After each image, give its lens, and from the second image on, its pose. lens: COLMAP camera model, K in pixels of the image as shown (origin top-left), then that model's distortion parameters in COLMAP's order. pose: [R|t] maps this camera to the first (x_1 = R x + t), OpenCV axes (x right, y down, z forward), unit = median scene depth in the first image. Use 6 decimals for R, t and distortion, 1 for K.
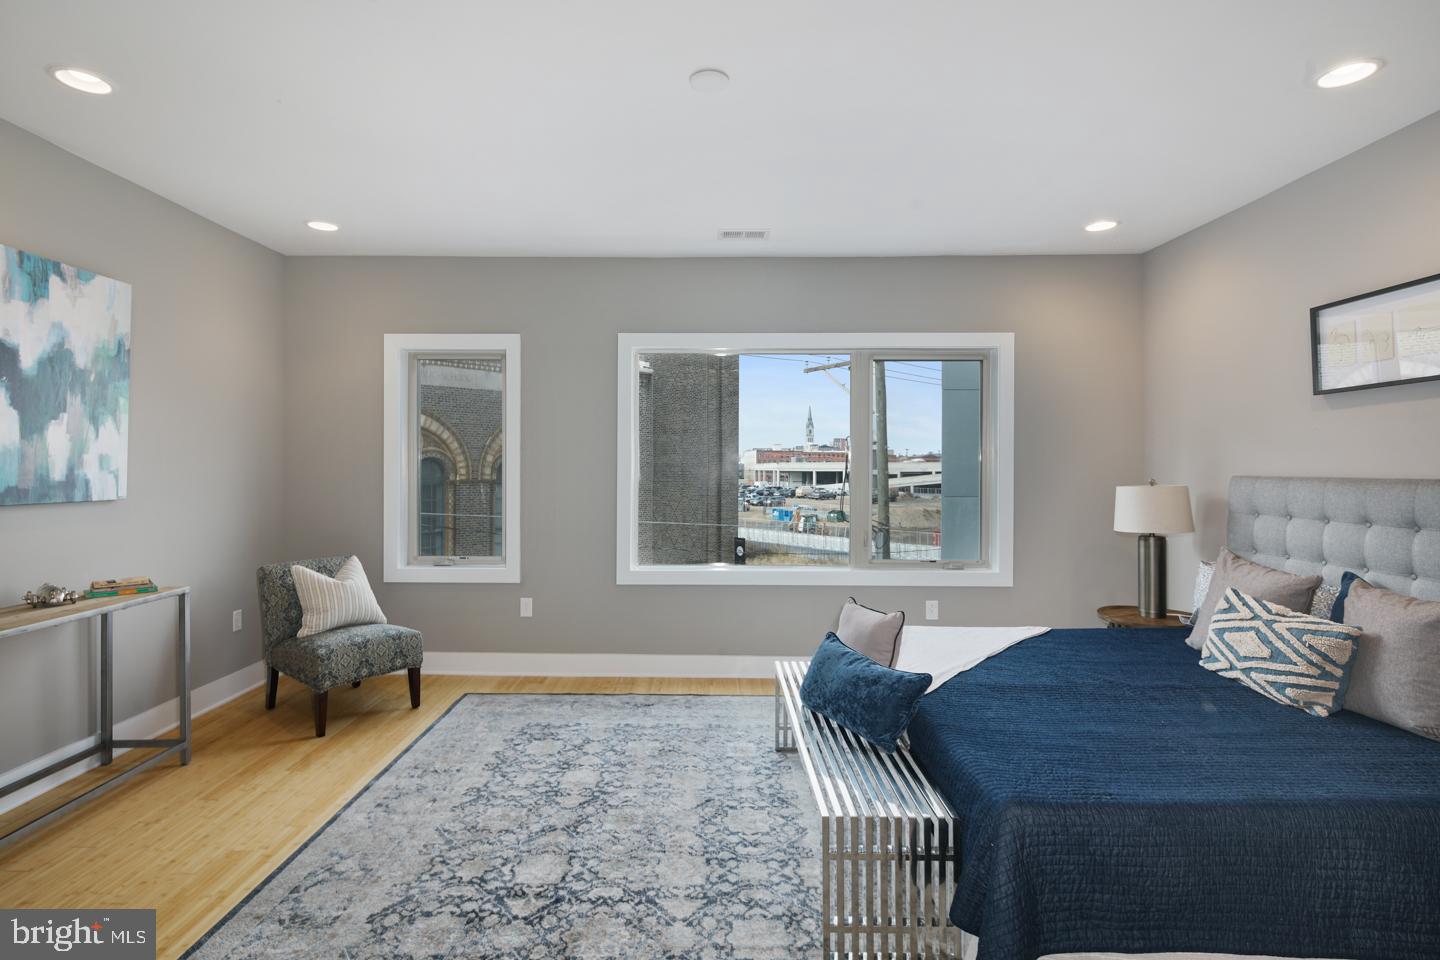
lens RADIAL K [[703.7, 0, 706.2], [0, 703.7, 471.8], [0, 0, 1]] dist [0.005787, -0.004279]
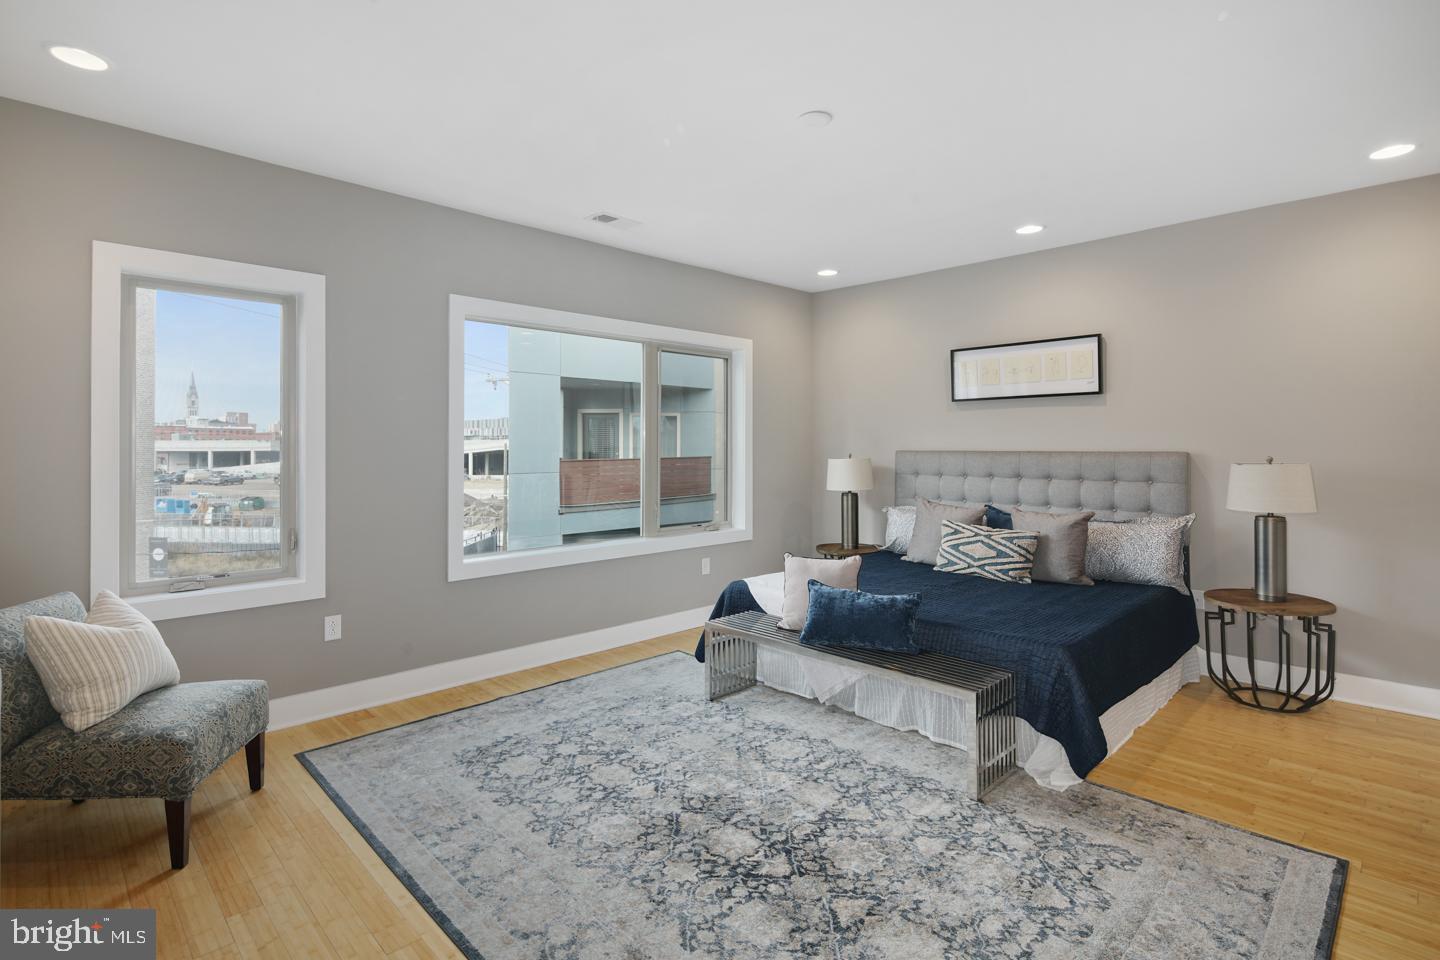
lens RADIAL K [[703.7, 0, 702.2], [0, 703.7, 444.3], [0, 0, 1]] dist [0.005787, -0.004279]
pose [[0.712557, -0.002464, 0.701610, -0.788591], [0.008230, 0.999954, -0.004846, -0.004853], [-0.701566, 0.009227, 0.712545, 0.242109]]
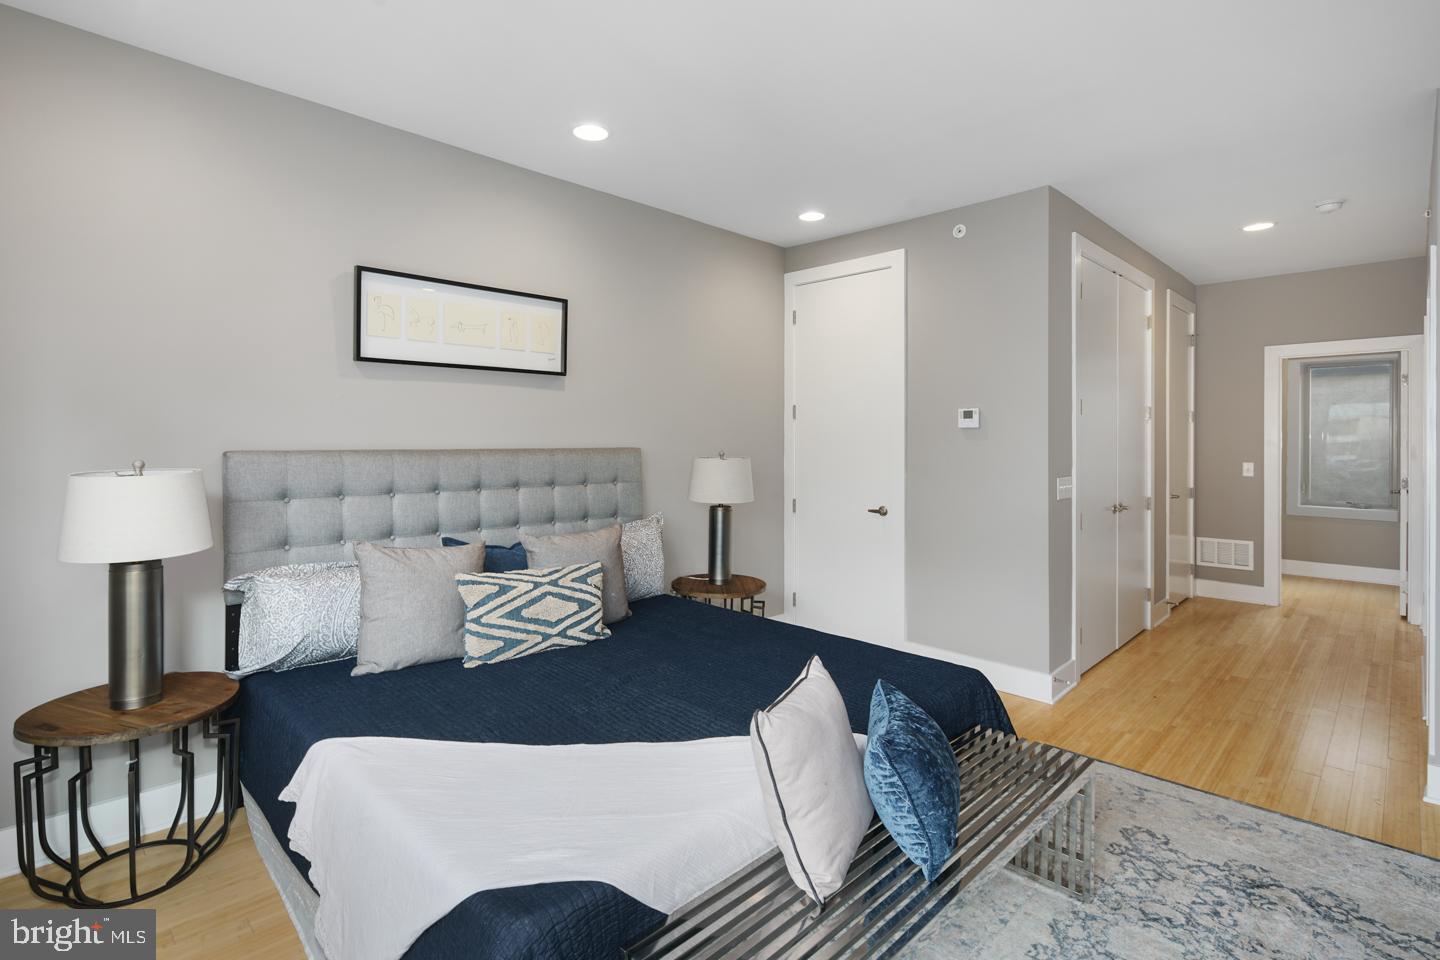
lens RADIAL K [[703.7, 0, 696.0], [0, 703.7, 441.5], [0, 0, 1]] dist [0.005787, -0.004279]
pose [[-0.707897, -0.004338, 0.706302, -0.106732], [0.002084, 0.999964, 0.008231, -0.010709], [-0.706312, 0.007298, -0.707863, 1.436808]]
